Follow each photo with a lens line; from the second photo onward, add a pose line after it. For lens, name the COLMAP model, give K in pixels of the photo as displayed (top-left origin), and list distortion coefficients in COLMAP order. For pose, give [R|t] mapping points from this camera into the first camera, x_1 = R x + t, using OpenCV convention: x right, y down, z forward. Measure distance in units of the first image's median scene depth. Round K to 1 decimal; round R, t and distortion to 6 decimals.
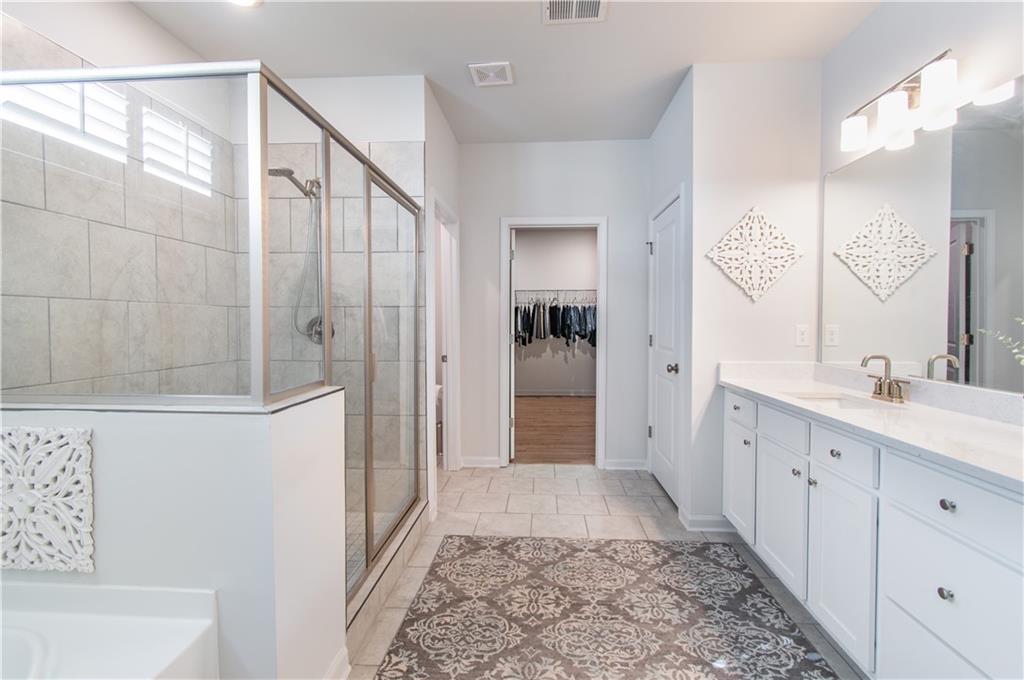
lens RADIAL K [[460.4, 0, 512.3], [0, 460.4, 330.6], [0, 0, 1]] dist [0.003862, -0.001581]
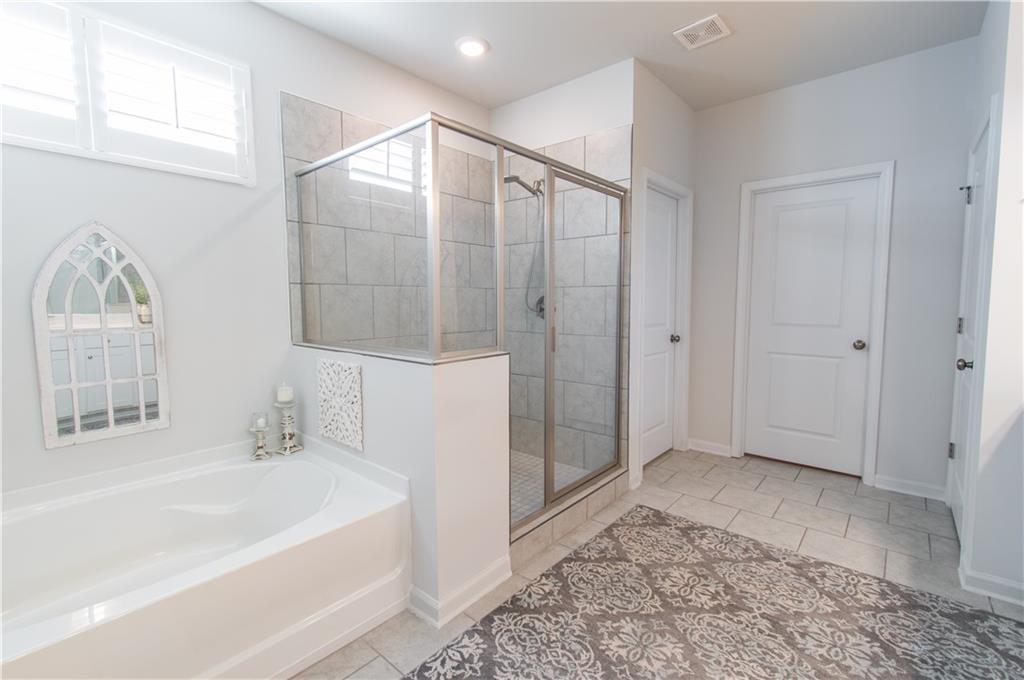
lens RADIAL K [[460.4, 0, 519.3], [0, 460.4, 330.6], [0, 0, 1]] dist [0.003862, -0.001581]
pose [[0.796228, 0.037281, -0.603847, 0.292210], [-0.009639, 0.998755, 0.048953, 0.001783], [0.604920, -0.033157, 0.795596, 0.019963]]
